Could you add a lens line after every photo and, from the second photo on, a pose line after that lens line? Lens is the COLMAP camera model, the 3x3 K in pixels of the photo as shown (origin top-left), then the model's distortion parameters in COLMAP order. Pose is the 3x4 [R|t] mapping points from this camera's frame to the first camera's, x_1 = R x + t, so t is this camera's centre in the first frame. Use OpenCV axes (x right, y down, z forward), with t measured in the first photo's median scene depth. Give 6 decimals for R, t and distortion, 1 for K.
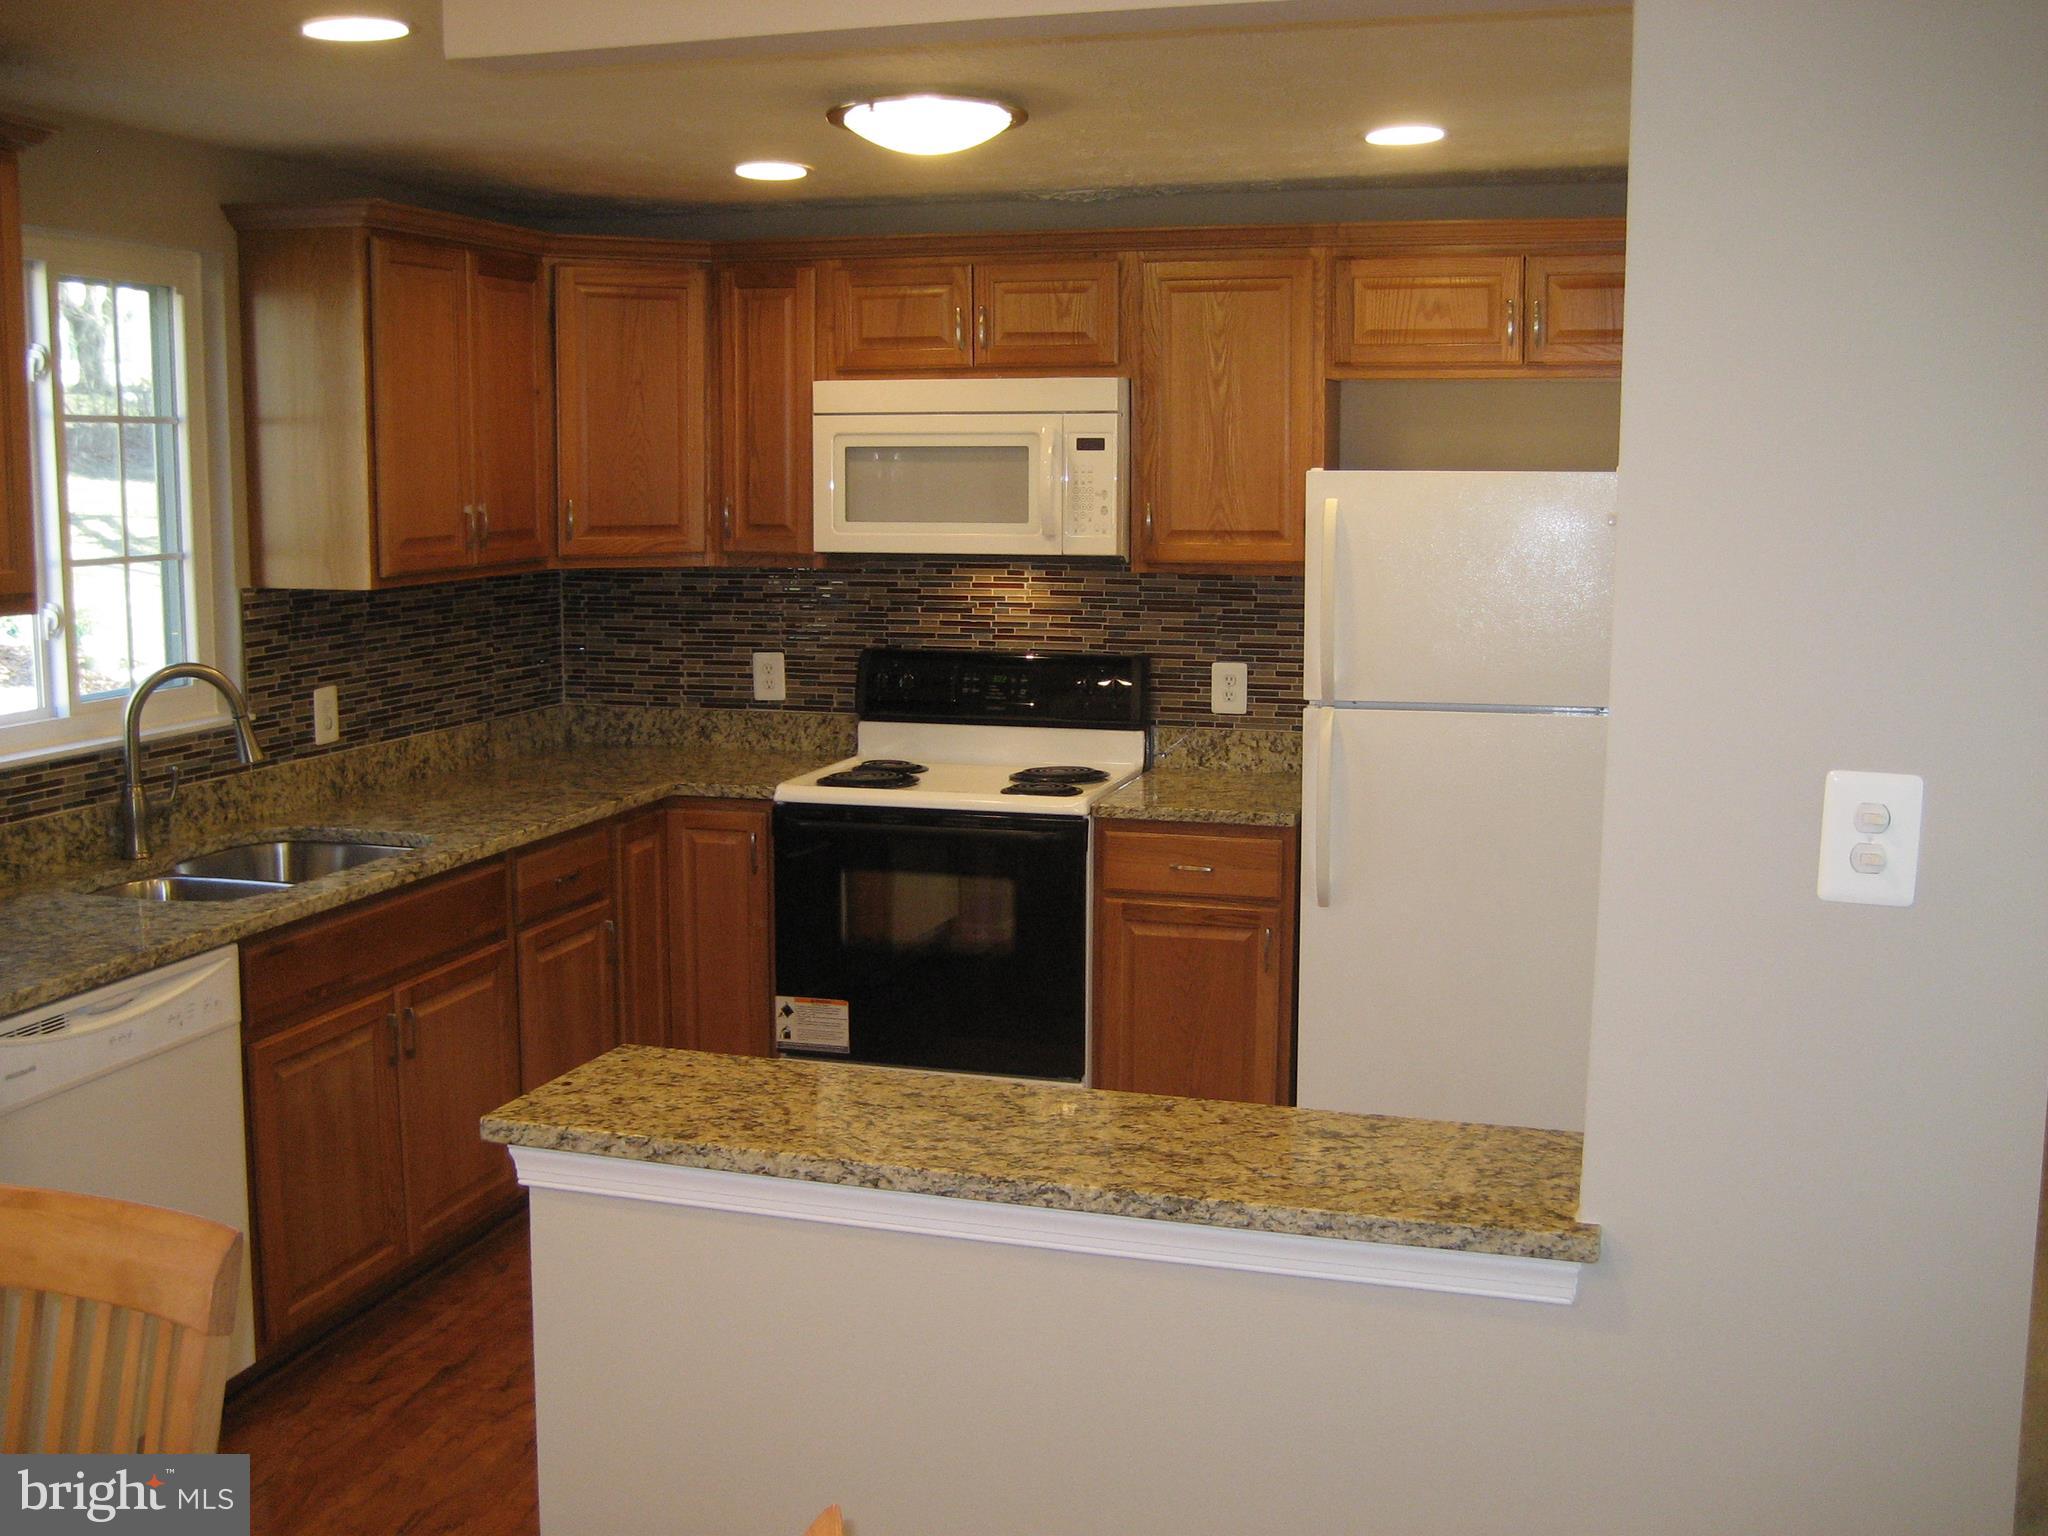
lens RADIAL K [[2135.1, 0, 1038.7], [0, 2135.1, 766.1], [0, 0, 1]] dist [-0.155869, 0.213275]
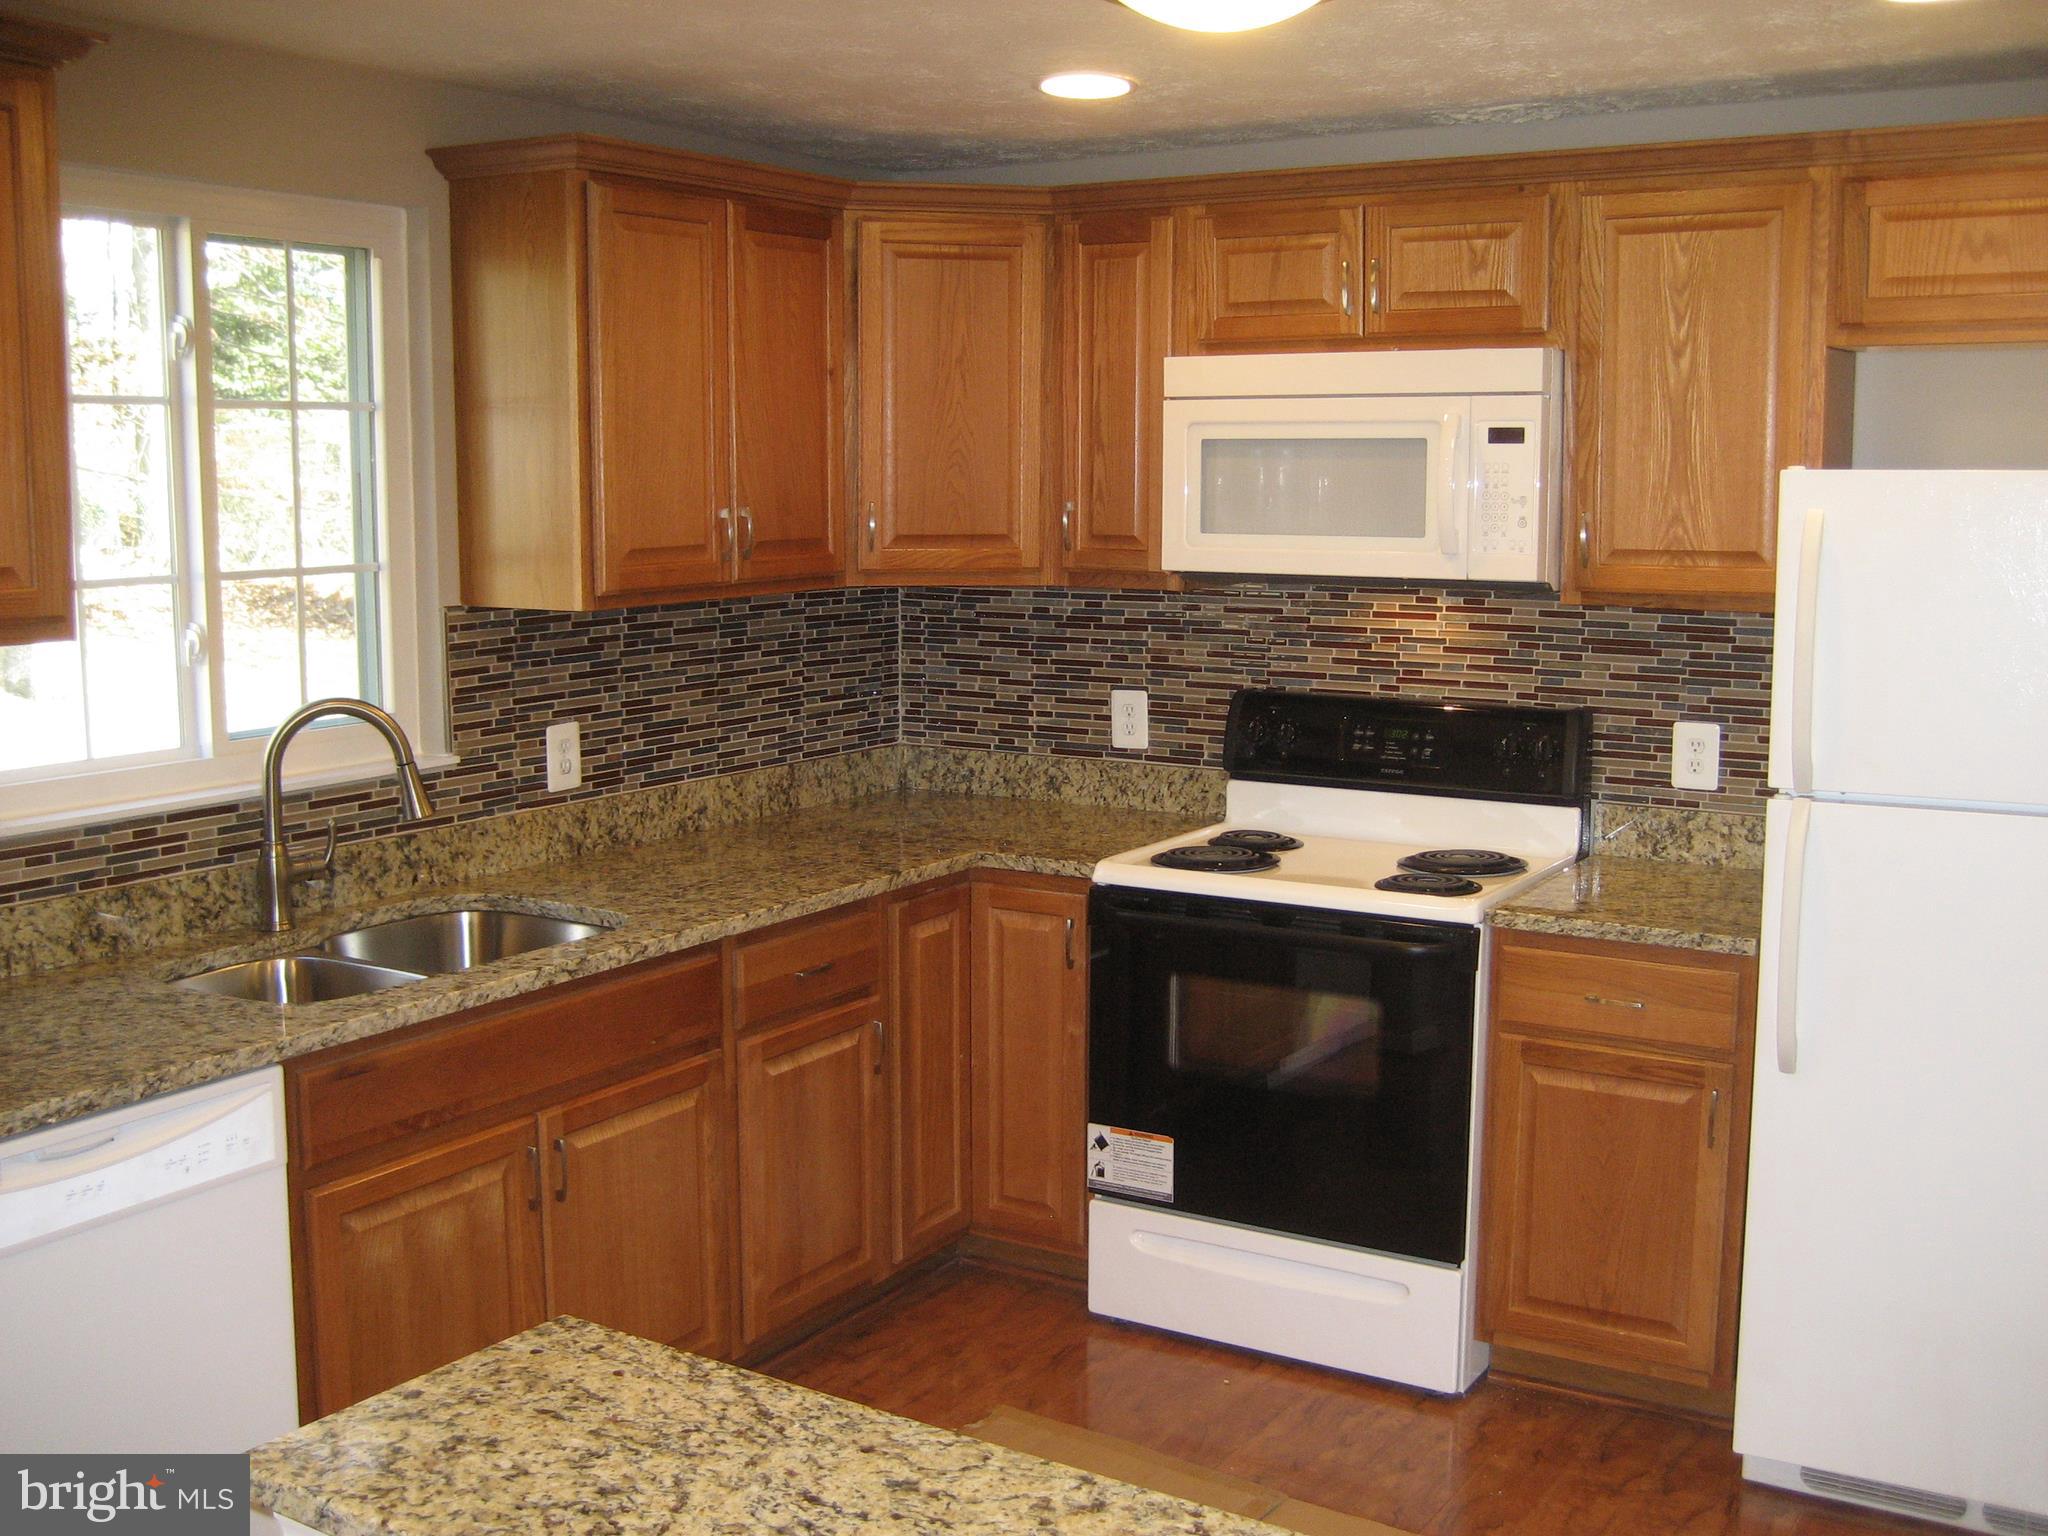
lens RADIAL K [[2135.1, 0, 1038.7], [0, 2135.1, 766.1], [0, 0, 1]] dist [-0.155869, 0.213275]
pose [[0.963577, 0.034787, -0.265160, 0.070914], [-0.035682, 0.999362, 0.001442, -0.028907], [0.265041, 0.008072, 0.964203, 0.234463]]
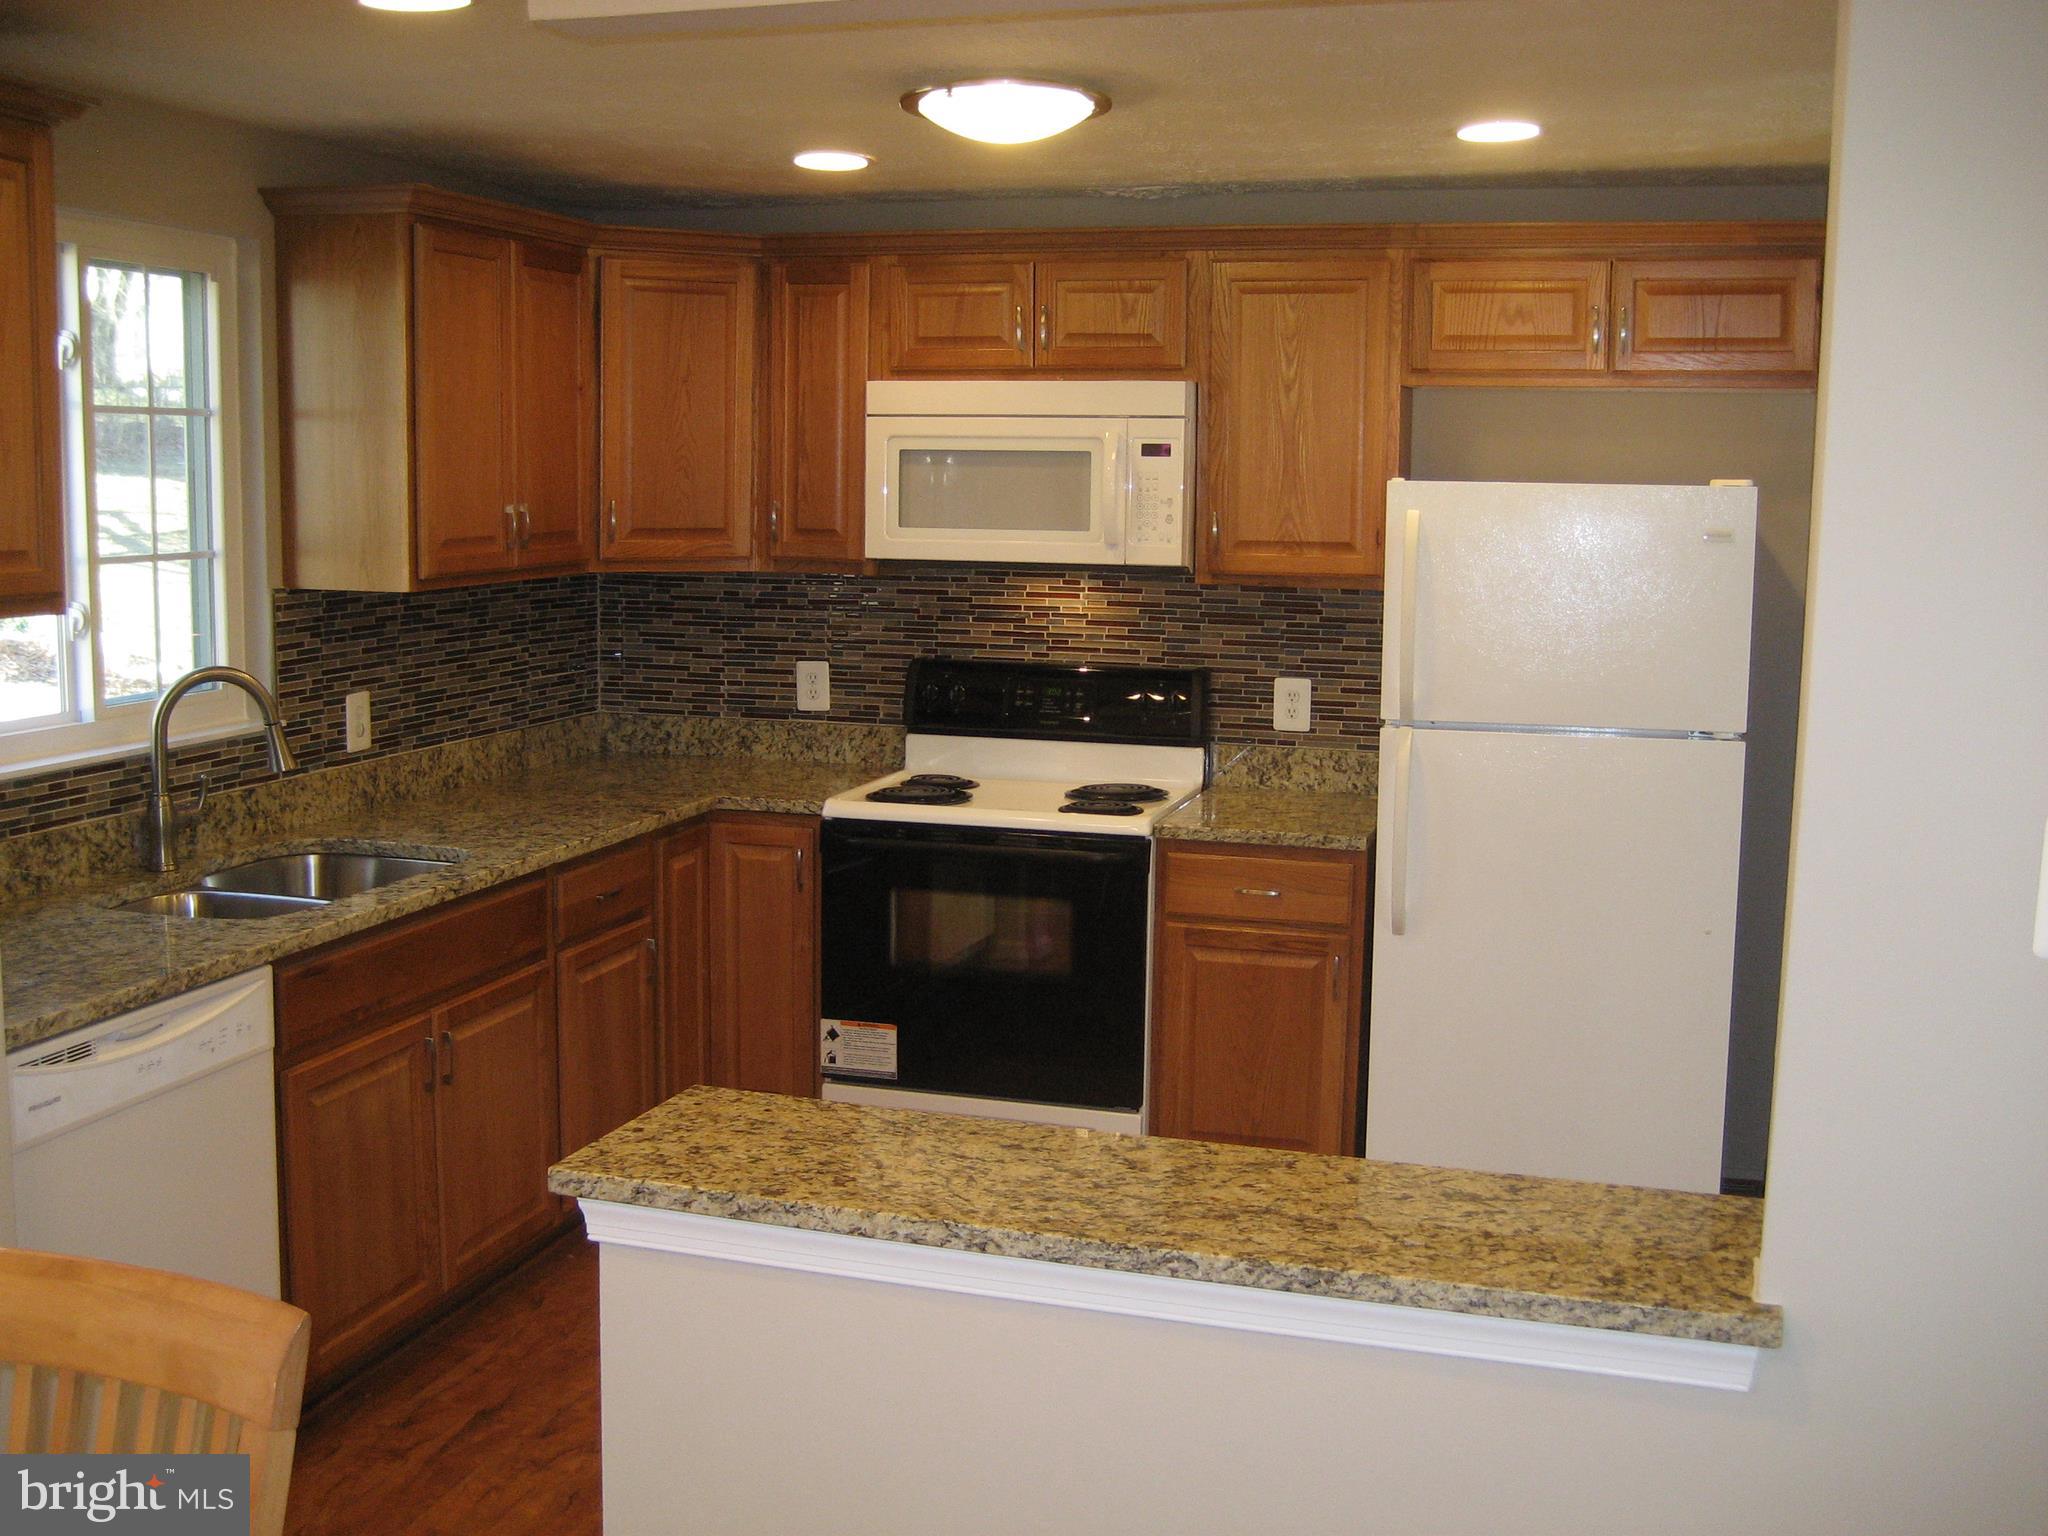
lens RADIAL K [[2135.1, 0, 1038.7], [0, 2135.1, 766.1], [0, 0, 1]] dist [-0.155869, 0.213275]
pose [[0.999922, 0.012356, -0.001936, -0.026238], [-0.012362, 0.999918, -0.003197, -0.004733], [0.001896, 0.003221, 0.999993, 0.039188]]
